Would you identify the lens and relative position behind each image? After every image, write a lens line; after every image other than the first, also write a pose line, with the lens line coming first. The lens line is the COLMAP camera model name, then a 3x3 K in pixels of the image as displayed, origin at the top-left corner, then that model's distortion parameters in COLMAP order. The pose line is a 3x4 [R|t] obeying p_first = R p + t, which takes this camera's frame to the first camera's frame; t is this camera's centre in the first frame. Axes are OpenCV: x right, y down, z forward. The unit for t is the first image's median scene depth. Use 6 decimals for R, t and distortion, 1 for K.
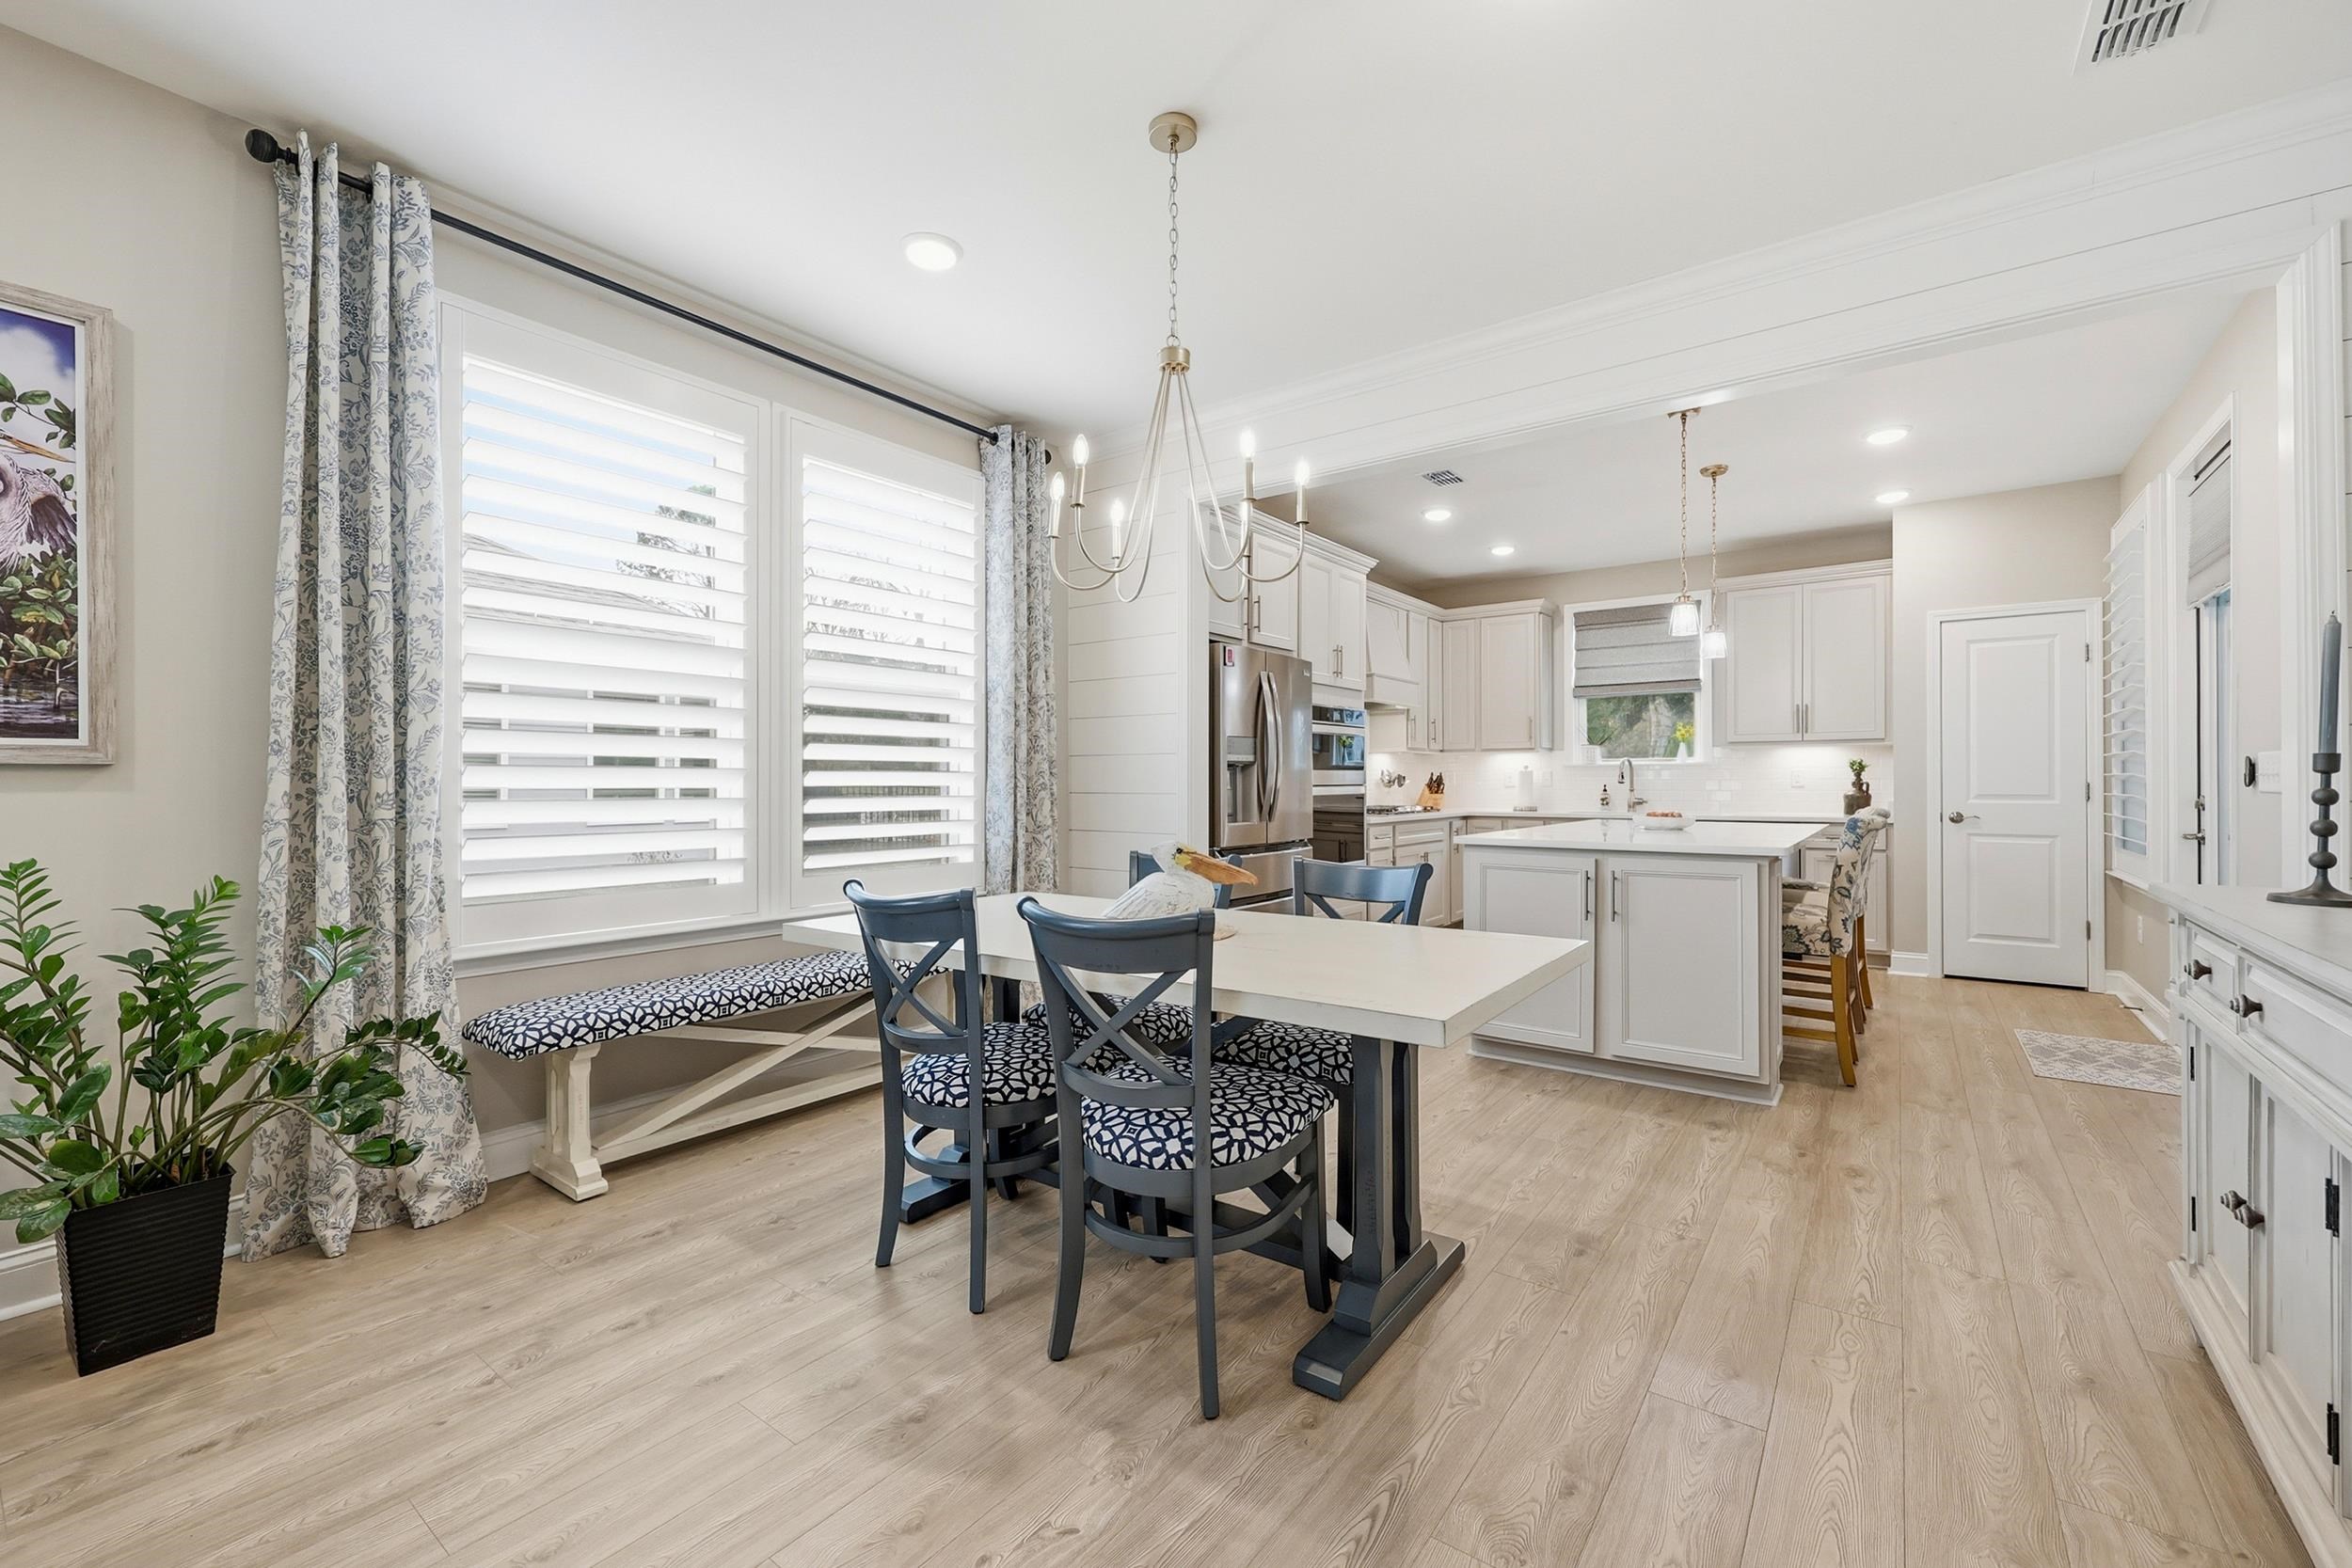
lens RADIAL K [[959.4, 0, 1178.1], [0, 959.4, 780.3], [0, 0, 1]] dist [-0.000032, 0.002155]
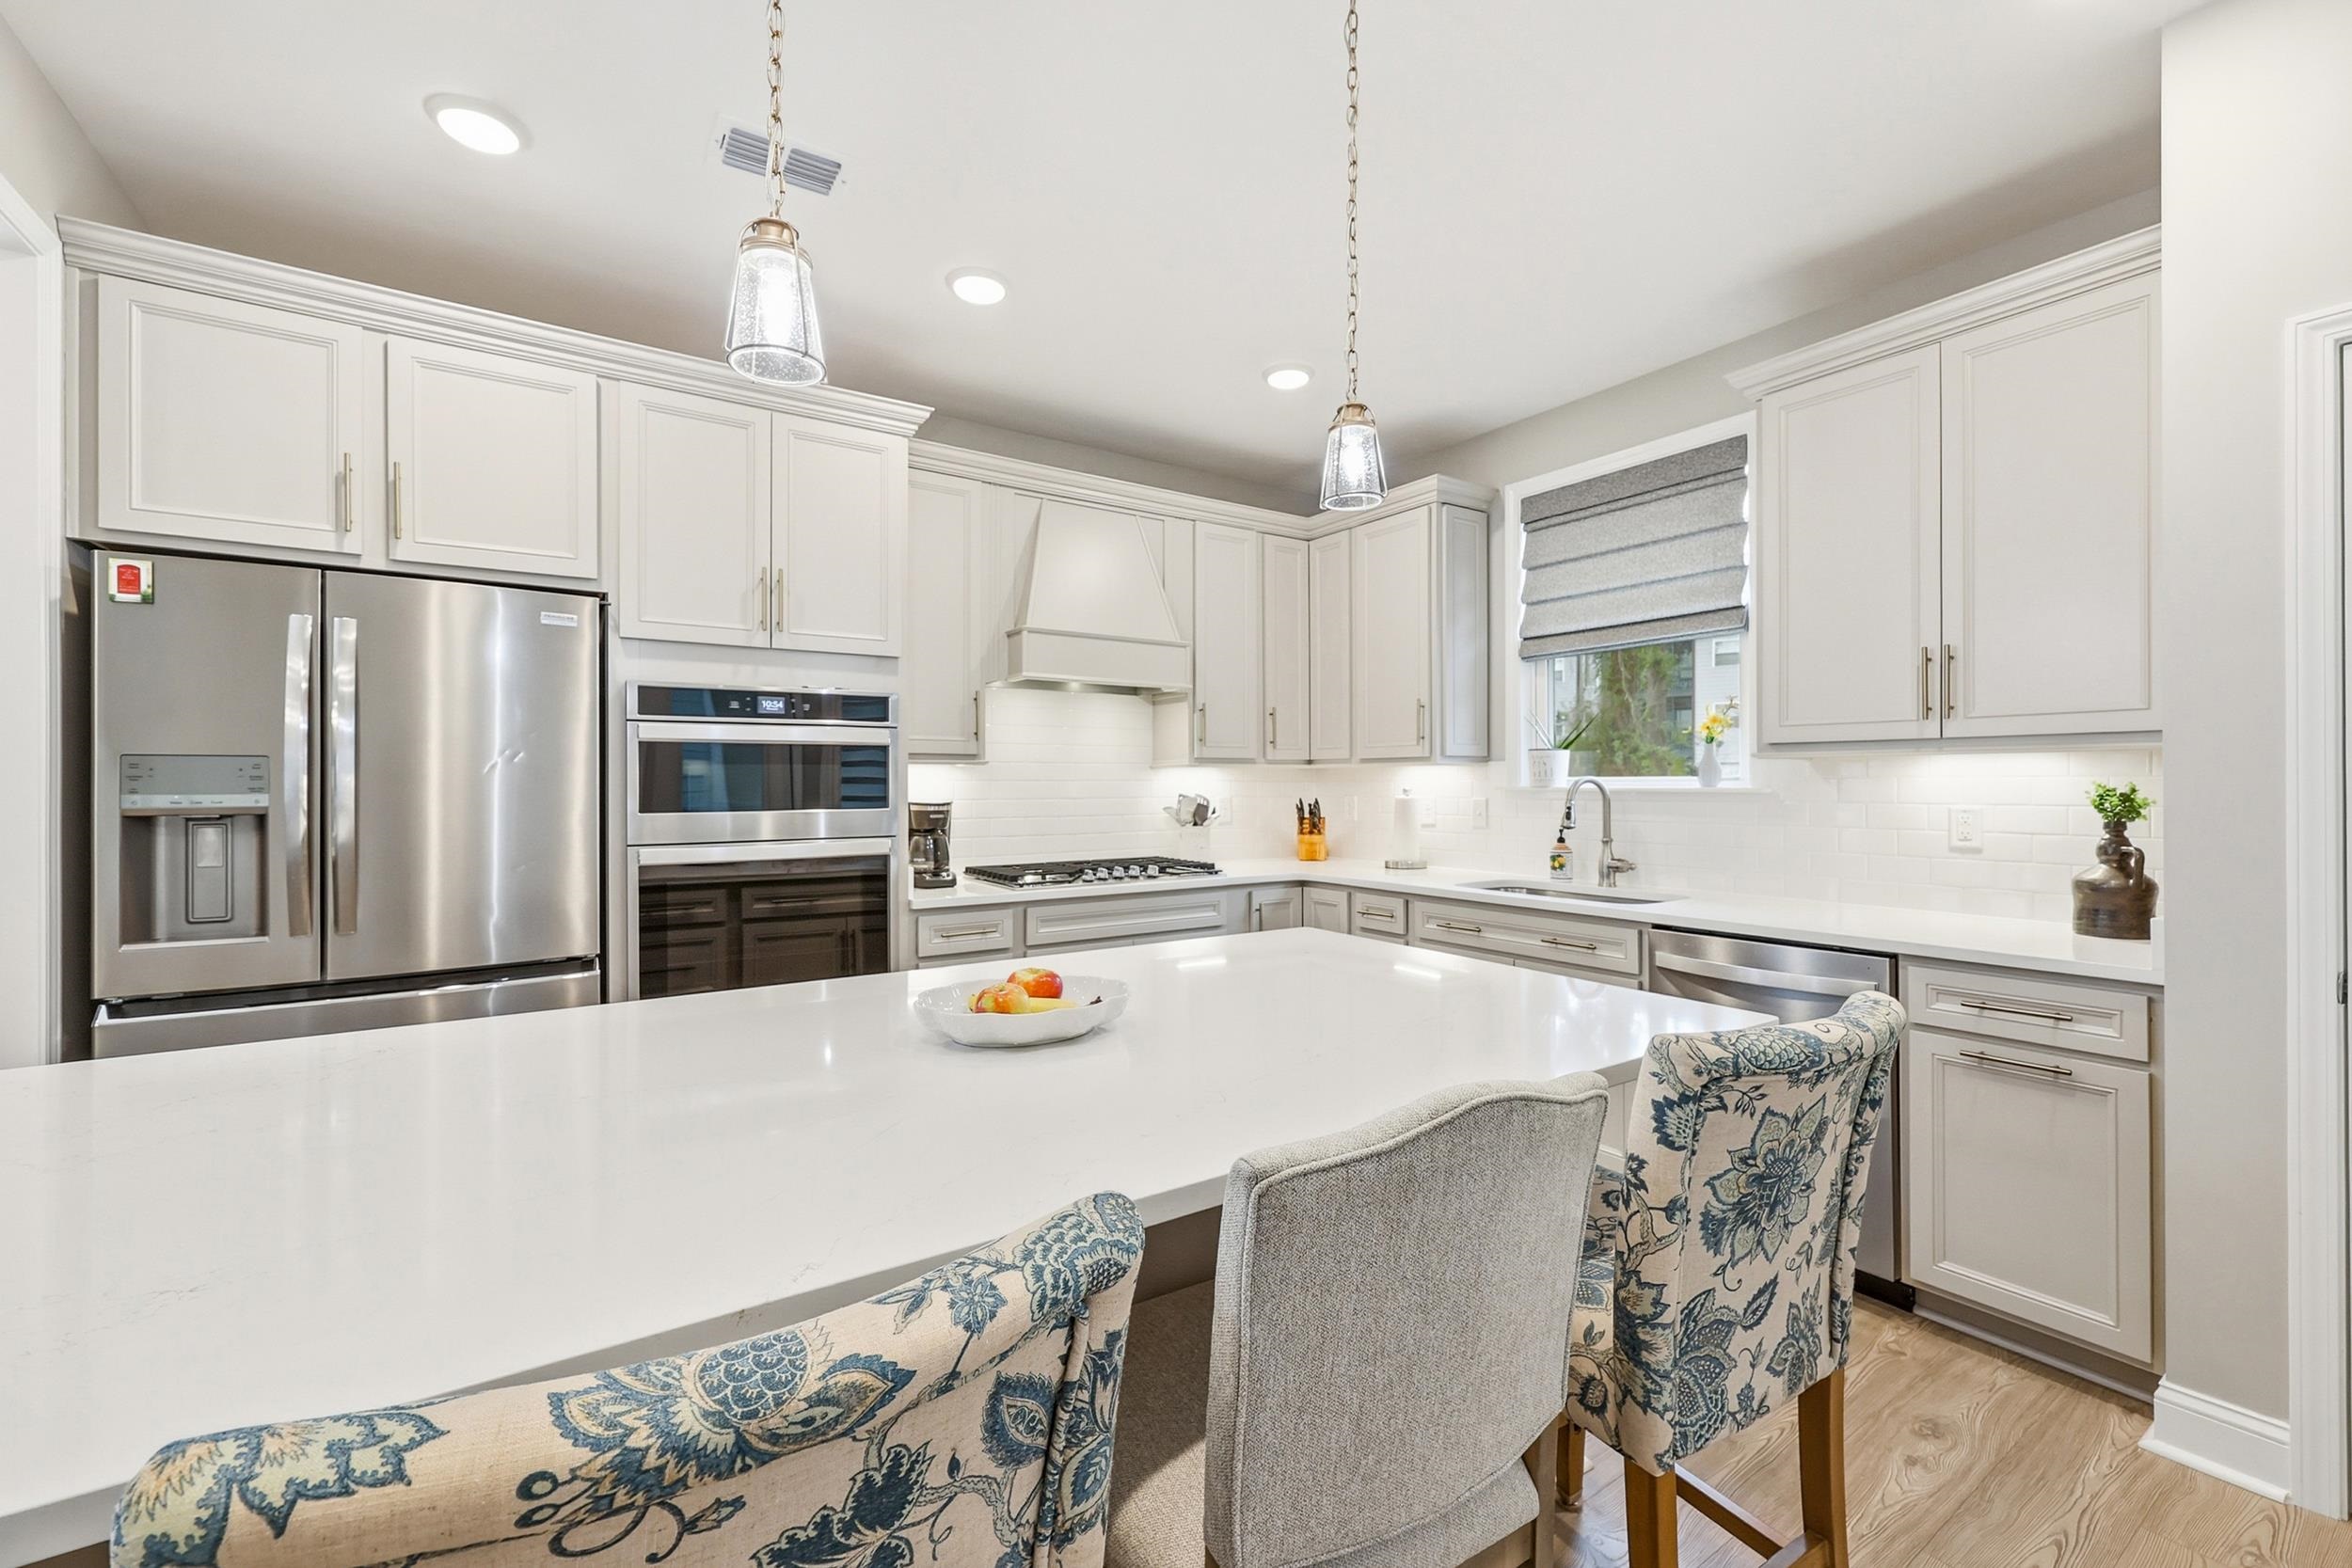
lens RADIAL K [[959.4, 0, 1182.2], [0, 959.4, 780.8], [0, 0, 1]] dist [-0.000032, 0.002155]
pose [[0.943733, -0.000176, -0.330708, 0.540702], [0.000334, 1.000000, 0.000421, -0.026863], [0.330708, -0.000507, 0.943733, 0.581653]]
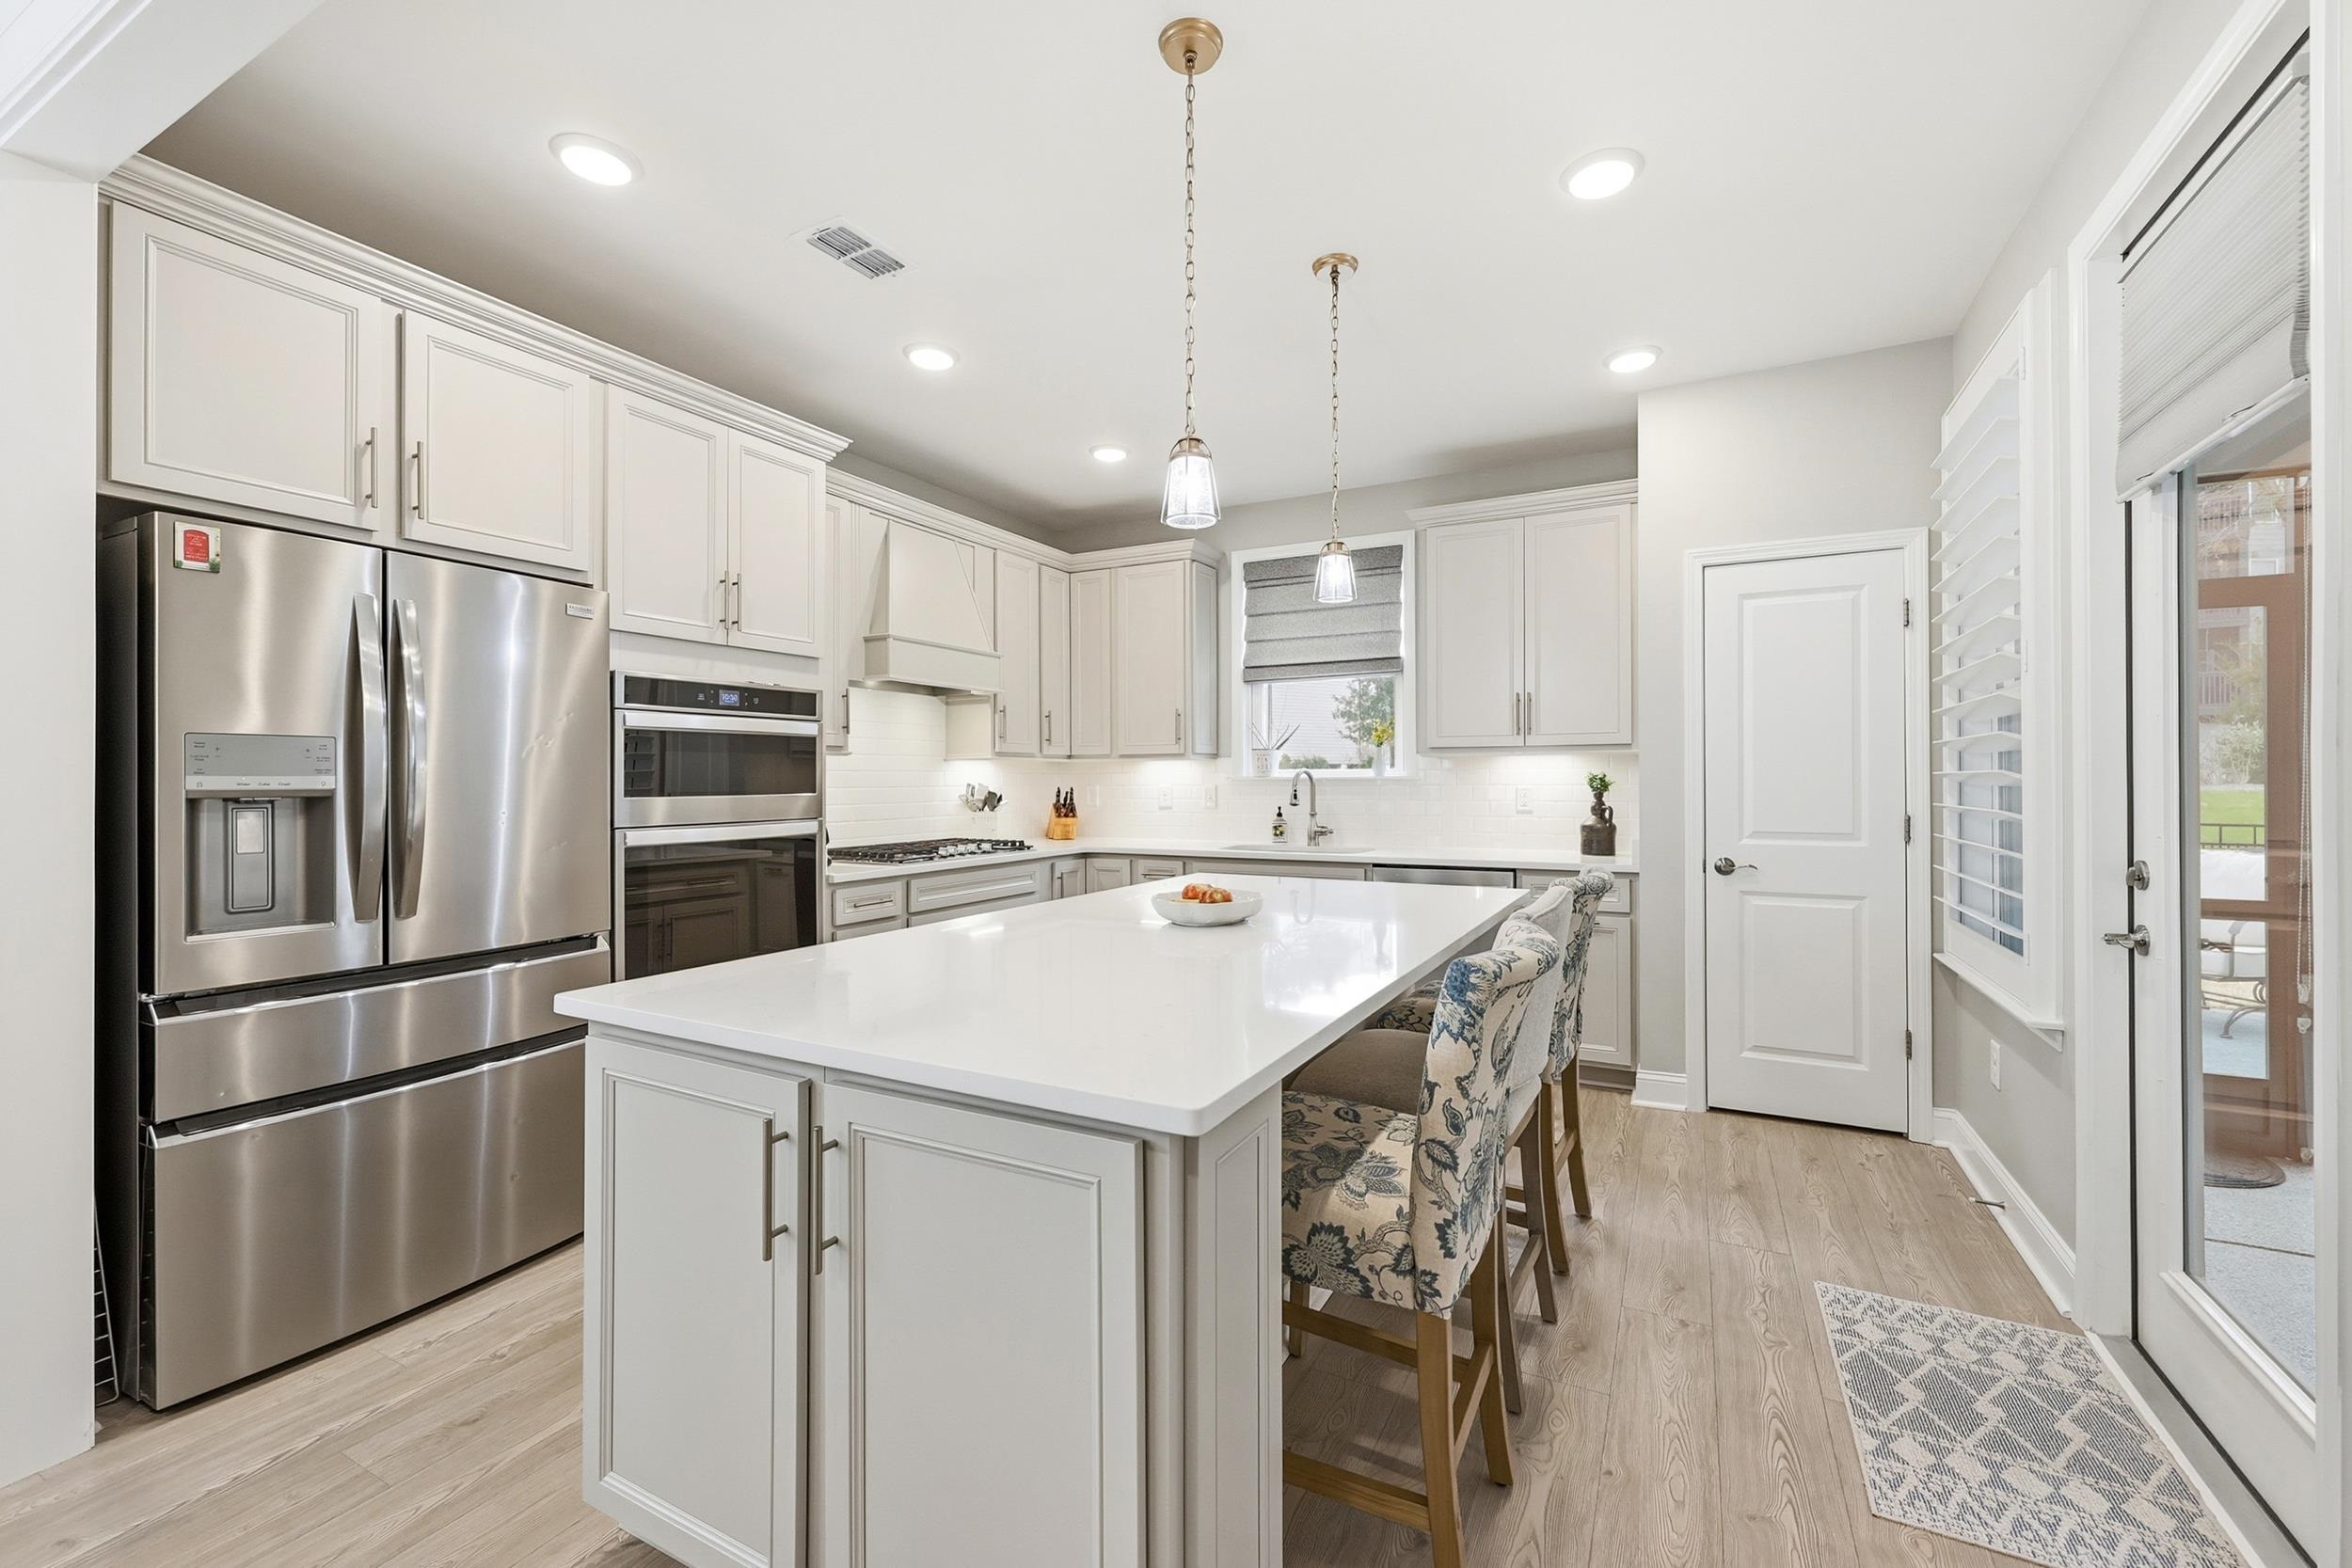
lens RADIAL K [[959.4, 0, 1174.8], [0, 959.4, 778.2], [0, 0, 1]] dist [-0.000032, 0.002155]
pose [[0.988500, -0.000137, 0.151224, 0.335074], [0.000207, 1.000000, -0.000449, -0.020283], [-0.151224, 0.000475, 0.988499, 0.403208]]
